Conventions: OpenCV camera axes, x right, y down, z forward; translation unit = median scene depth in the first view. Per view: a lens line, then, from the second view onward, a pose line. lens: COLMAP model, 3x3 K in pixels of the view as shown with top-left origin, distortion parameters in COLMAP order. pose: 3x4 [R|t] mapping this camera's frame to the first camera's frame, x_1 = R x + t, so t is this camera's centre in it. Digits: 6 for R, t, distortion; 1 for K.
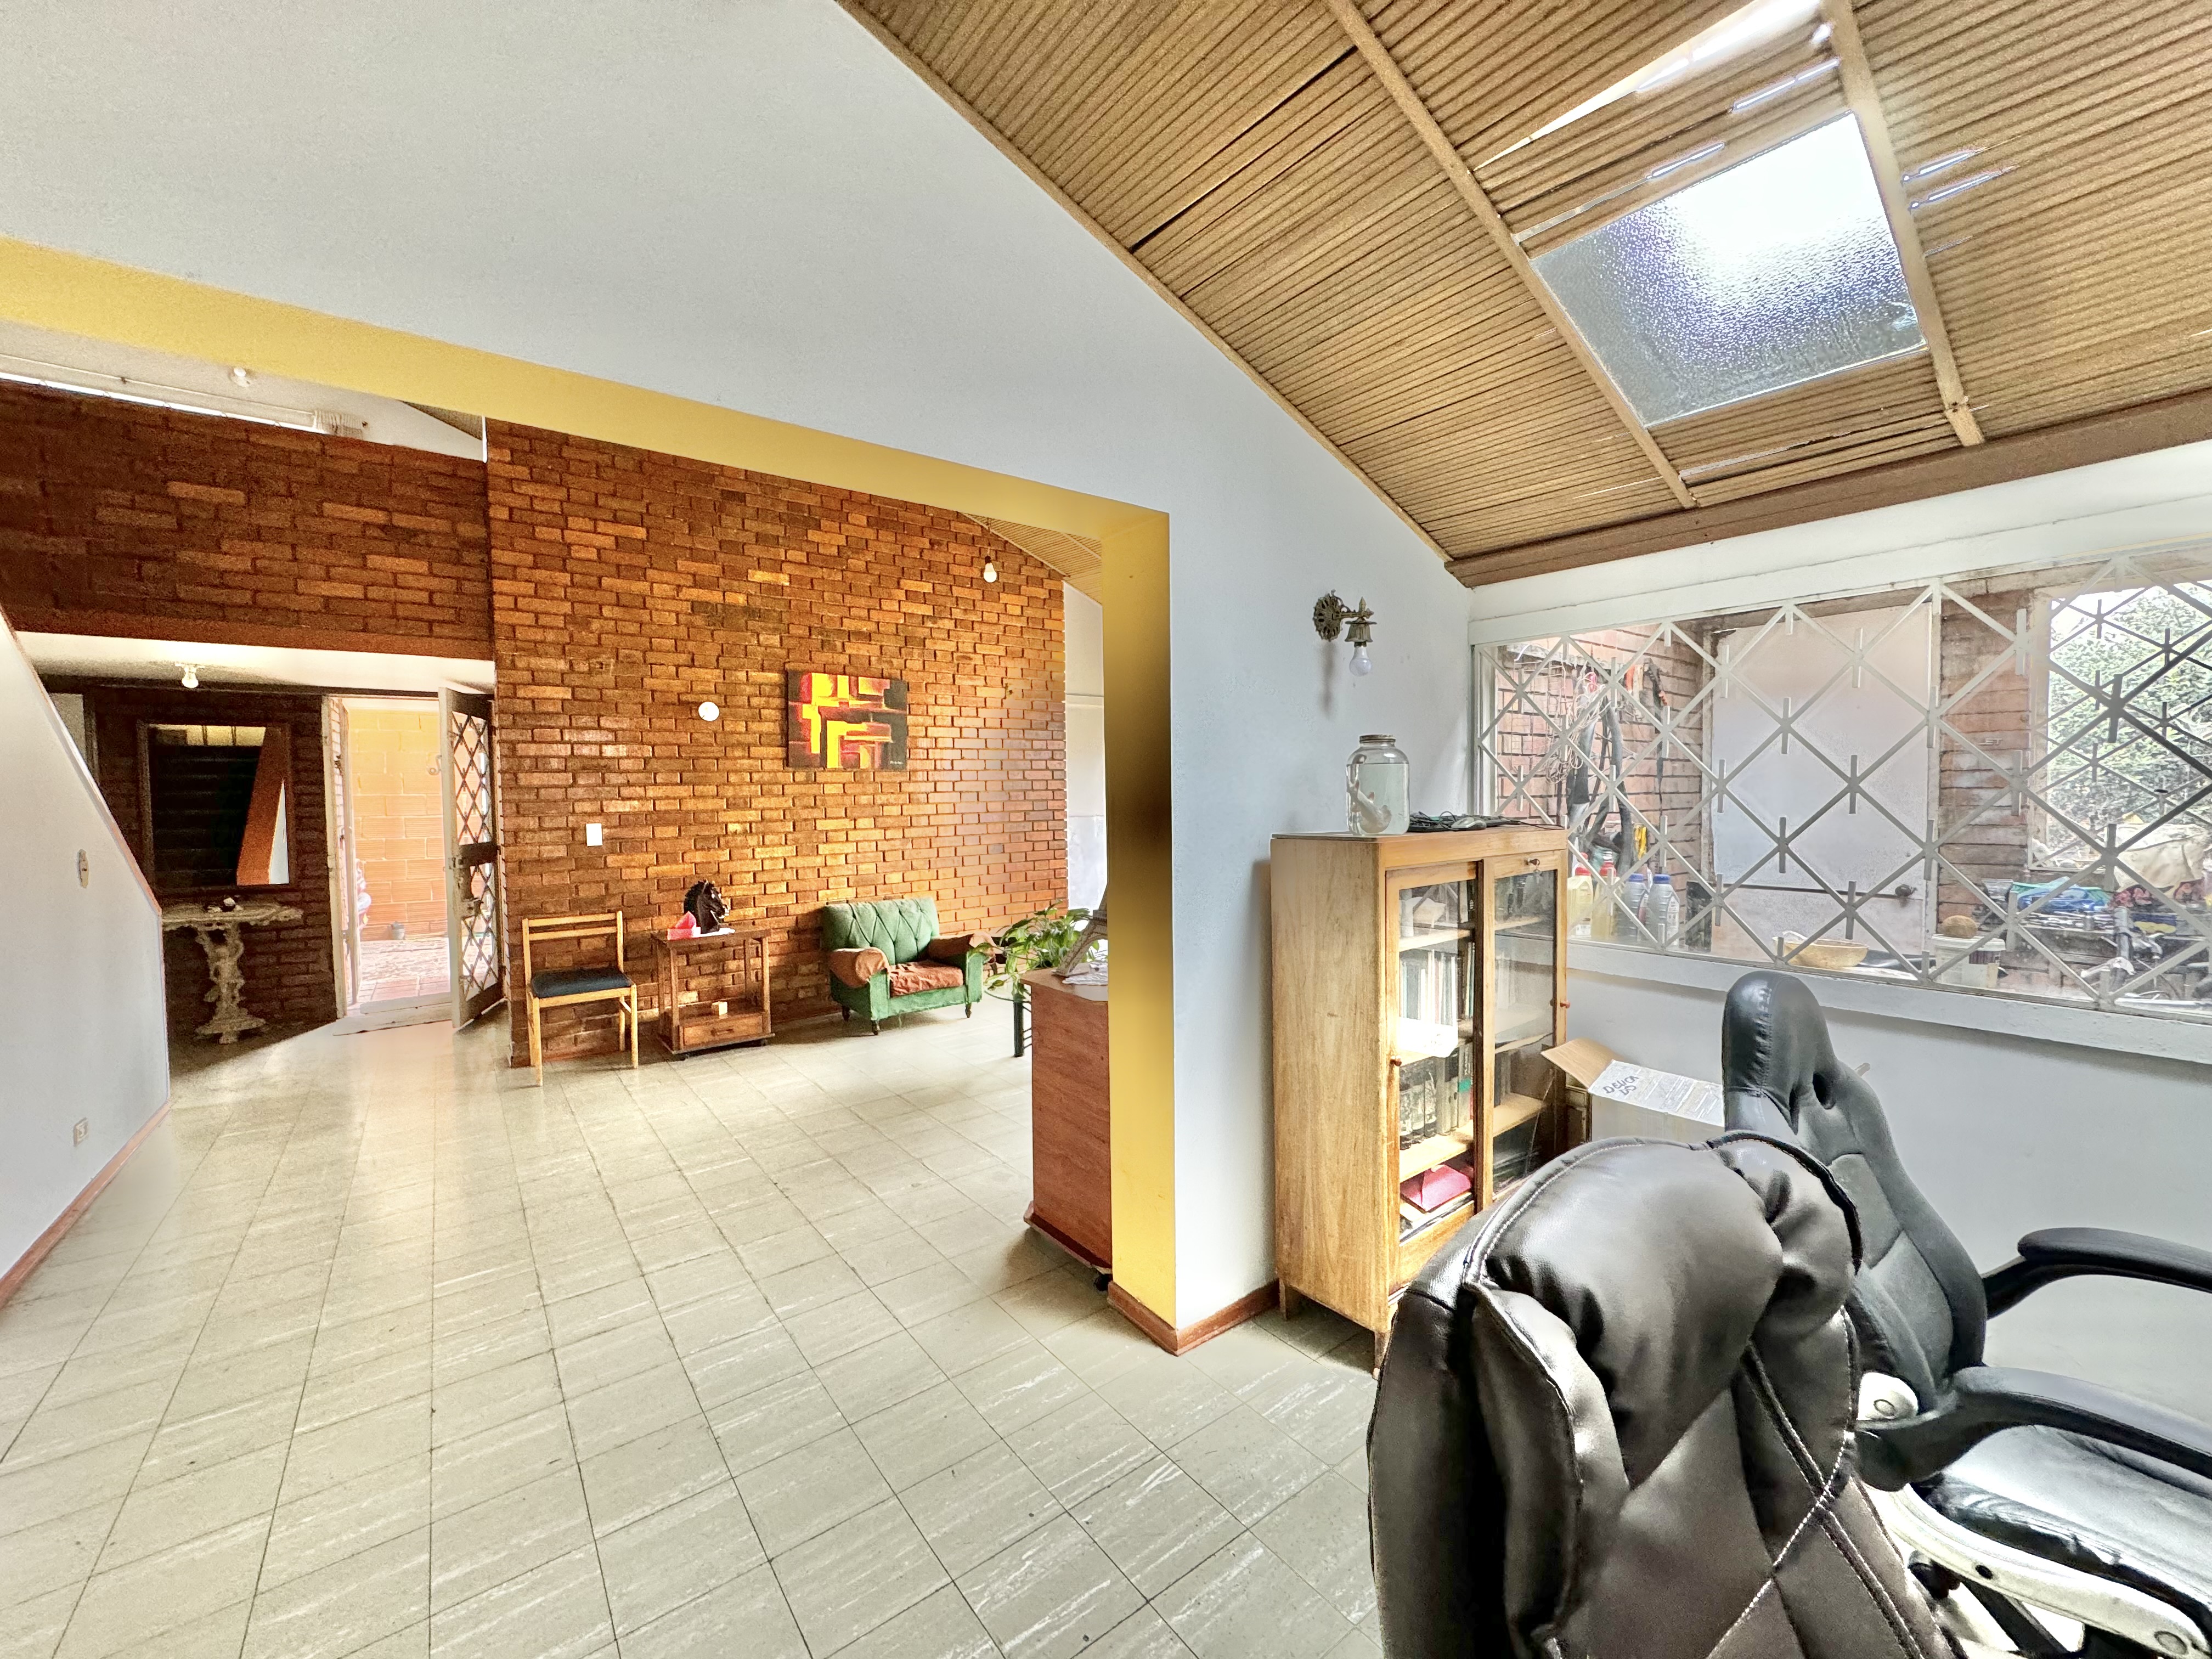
lens RADIAL K [[880.3, 0, 1107.4], [0, 880.3, 827.5], [0, 0, 1]] dist [-0.001006, 0.000112]
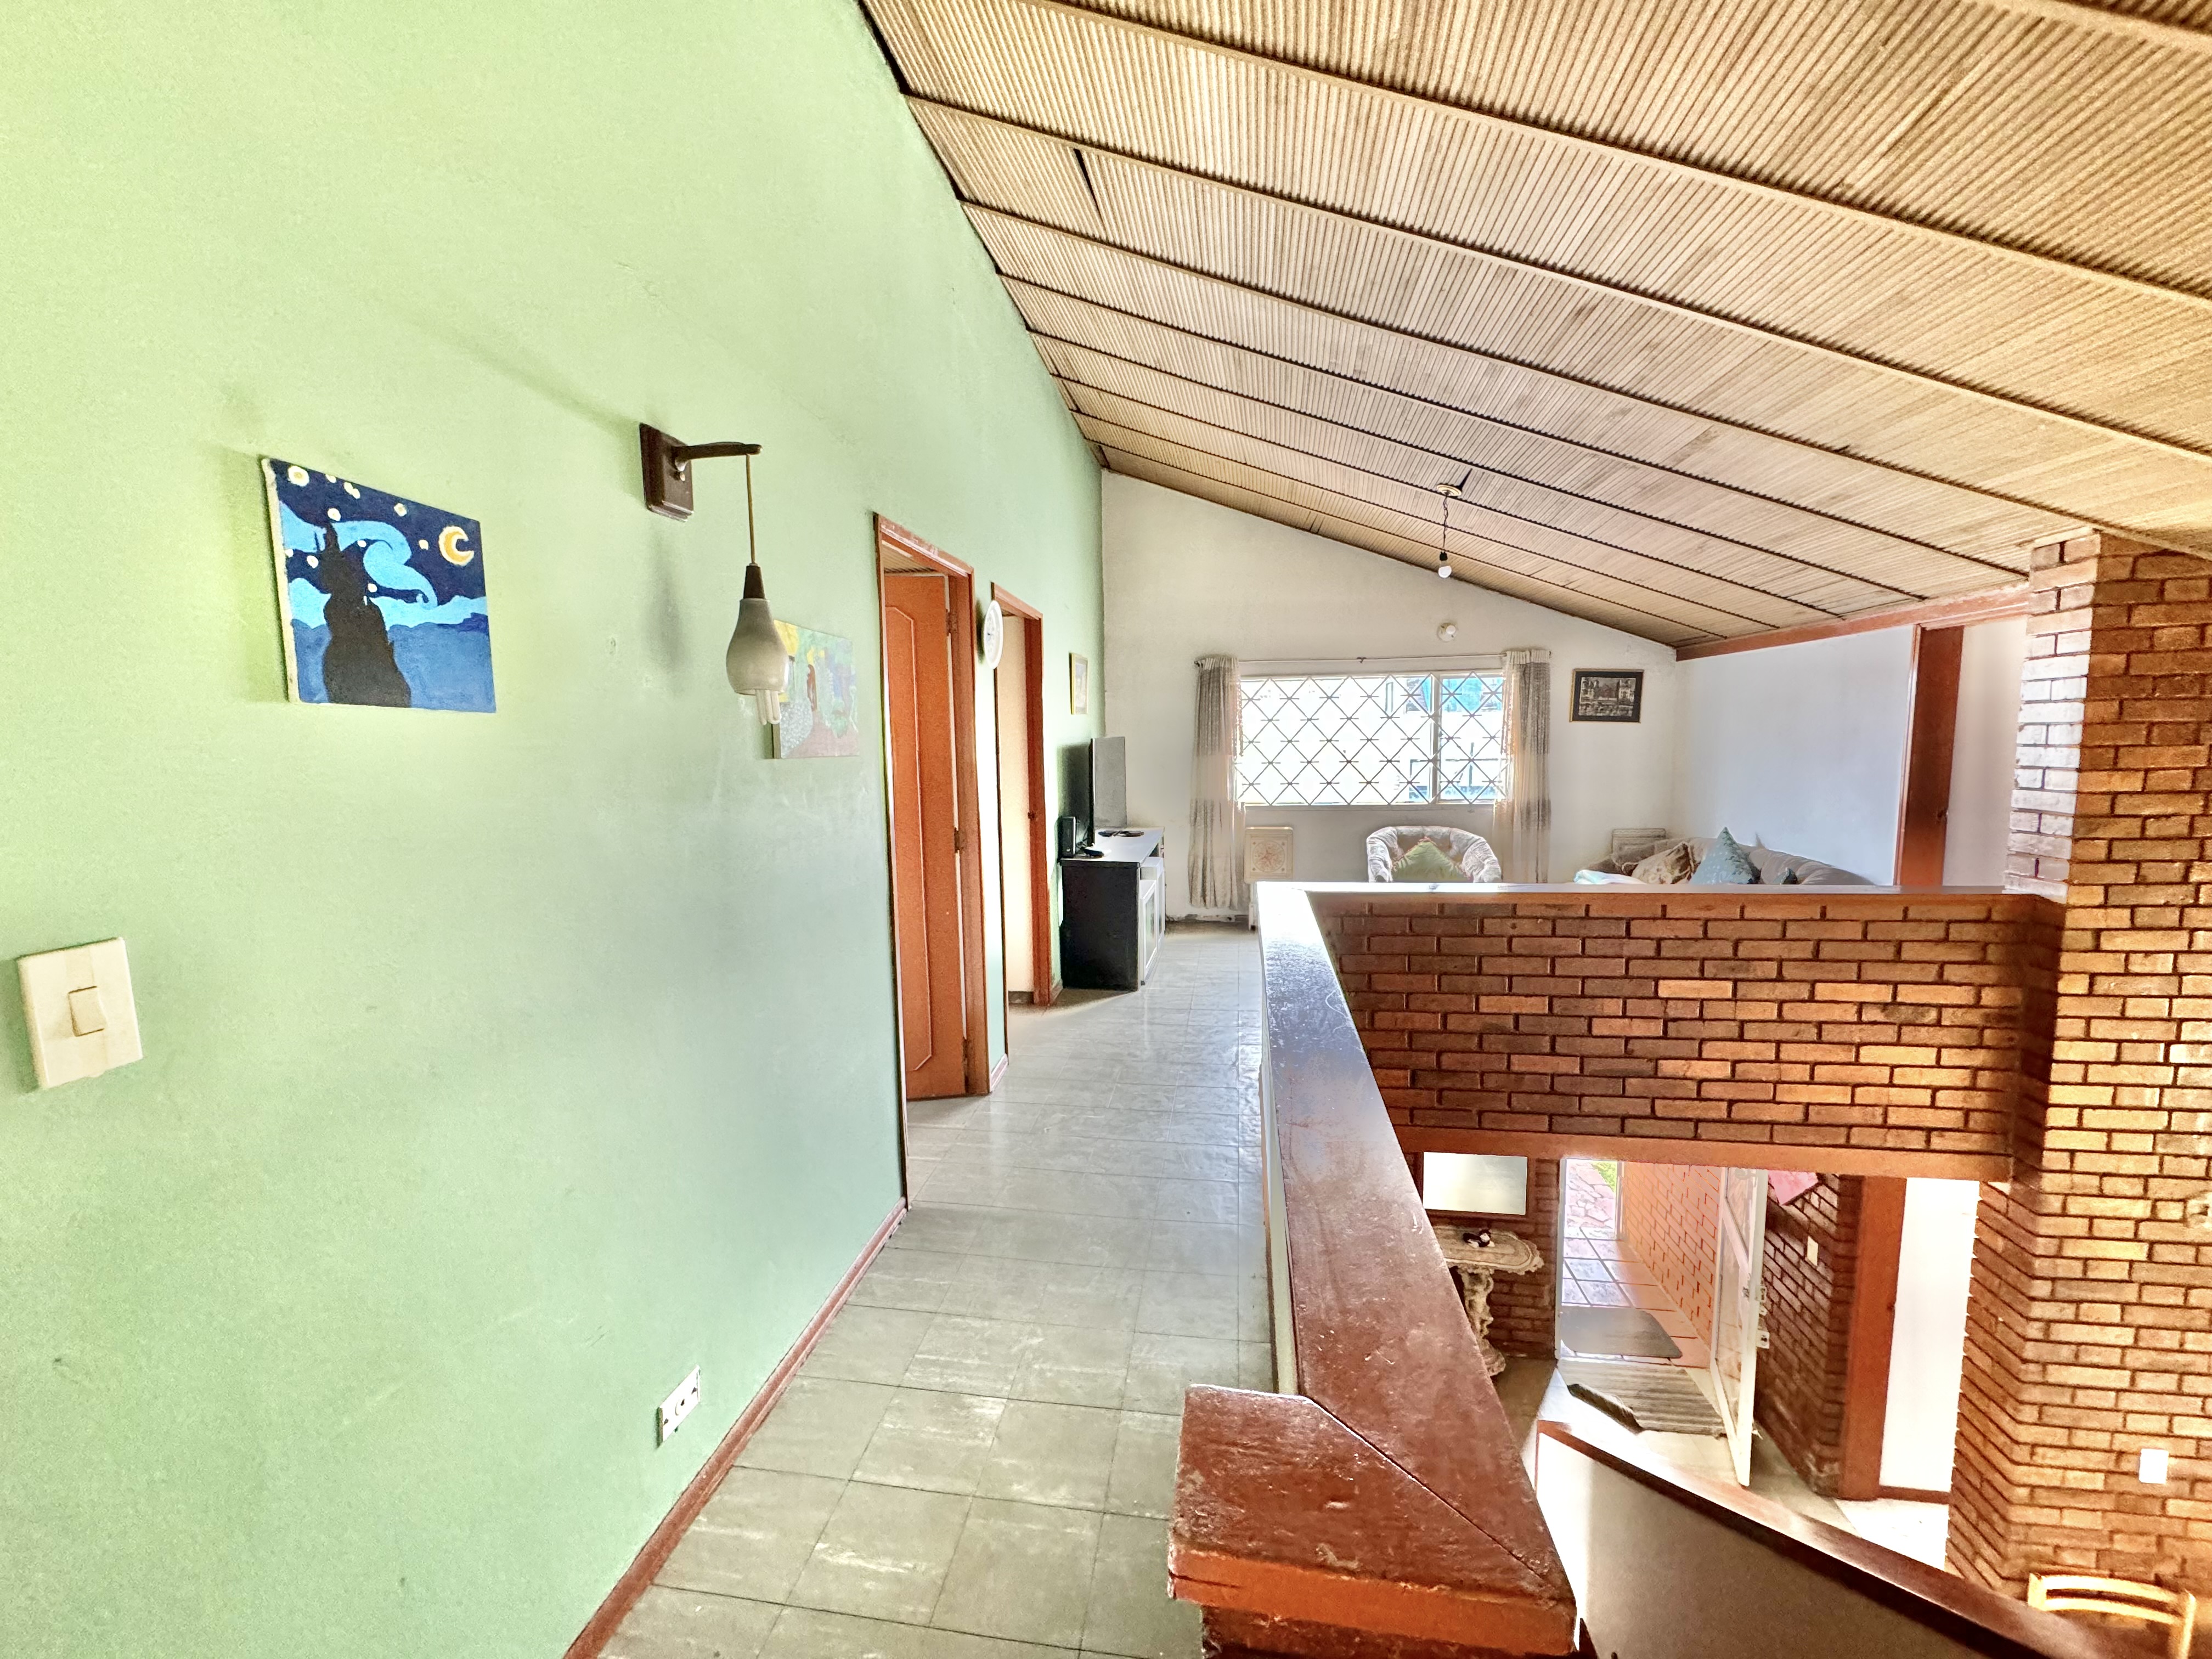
lens RADIAL K [[880.3, 0, 1107.4], [0, 880.3, 827.5], [0, 0, 1]] dist [-0.001006, 0.000112]
pose [[0.693957, 0.076103, -0.715984, -0.726096], [-0.019986, 0.996051, 0.086501, -0.510377], [0.719739, -0.045718, 0.692737, 0.057343]]
